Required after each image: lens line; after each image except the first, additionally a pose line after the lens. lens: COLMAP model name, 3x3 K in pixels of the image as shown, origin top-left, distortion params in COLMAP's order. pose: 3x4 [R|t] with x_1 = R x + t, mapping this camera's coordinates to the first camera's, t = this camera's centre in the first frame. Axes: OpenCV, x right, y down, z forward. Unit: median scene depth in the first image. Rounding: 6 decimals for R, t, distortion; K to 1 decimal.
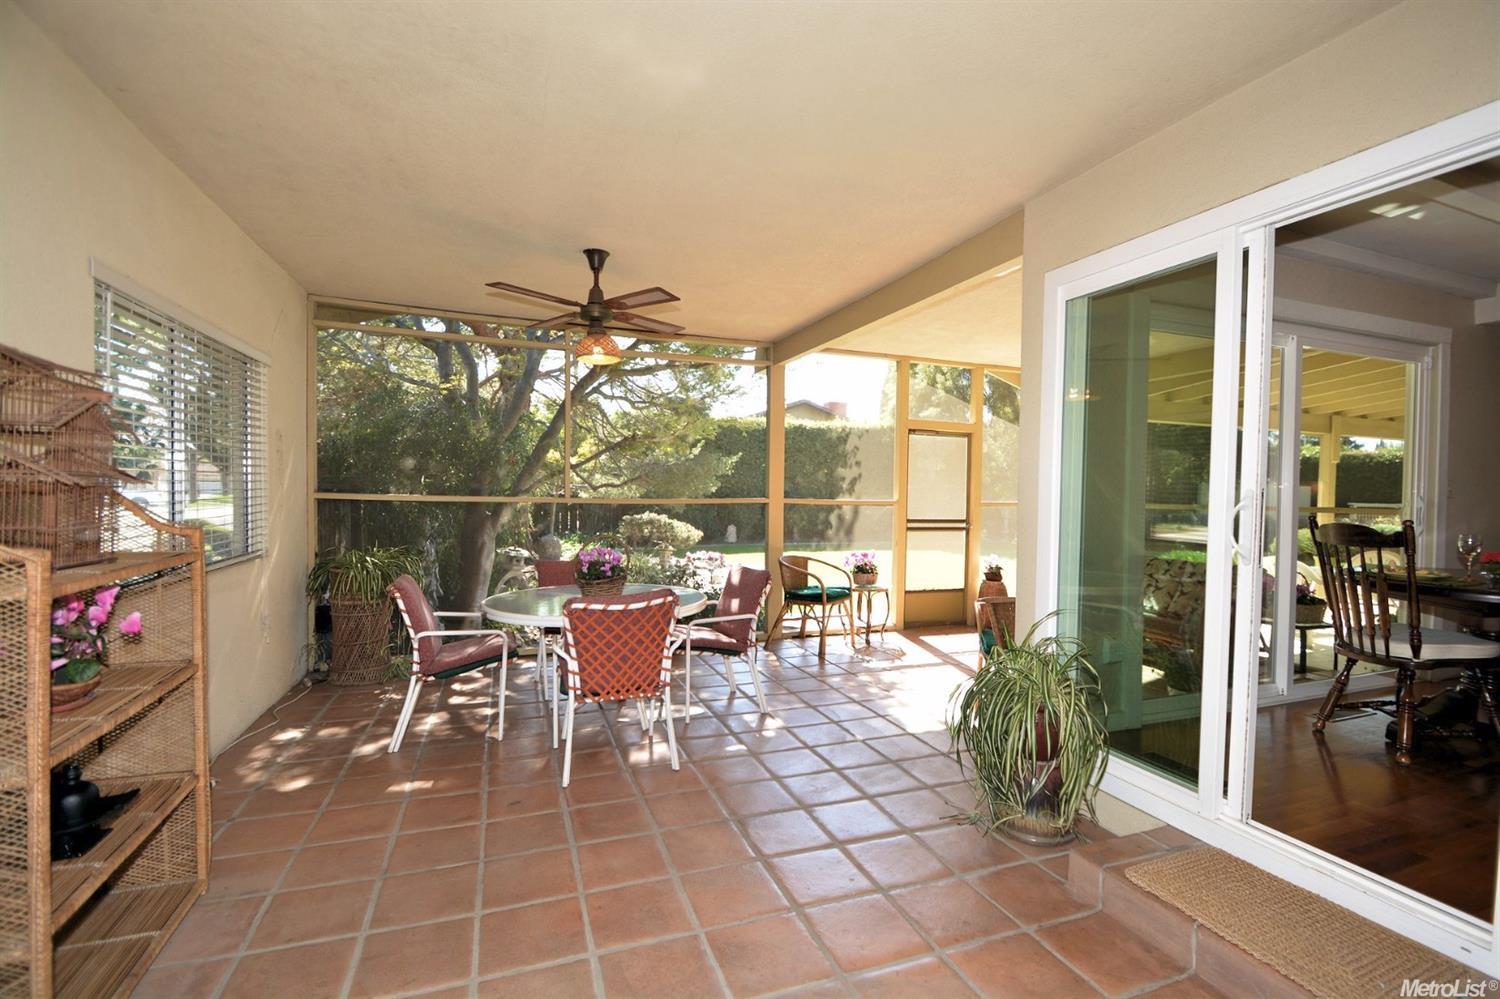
lens RADIAL K [[657.2, 0, 745.6], [0, 657.2, 496.9], [0, 0, 1]] dist [-0.008196, -0.003307]
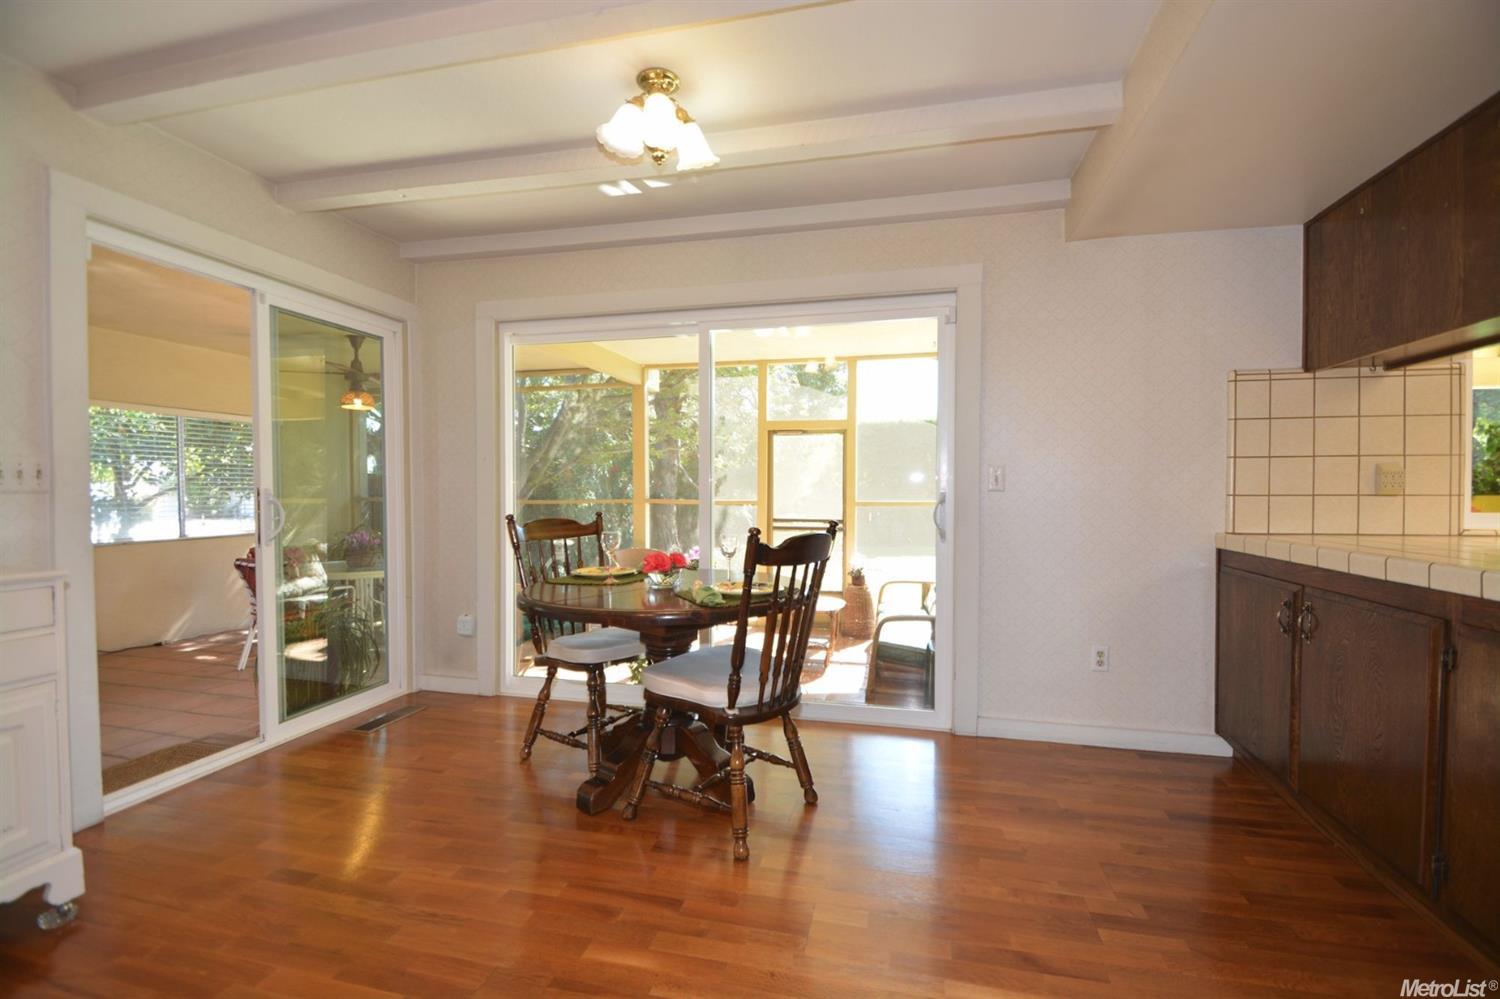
lens RADIAL K [[657.2, 0, 751.5], [0, 657.2, 501.3], [0, 0, 1]] dist [-0.008196, -0.003307]
pose [[0.837466, -0.005232, -0.546464, 0.775121], [0.001110, 0.999968, -0.007874, 0.014979], [0.546488, 0.005988, 0.837446, 0.131925]]
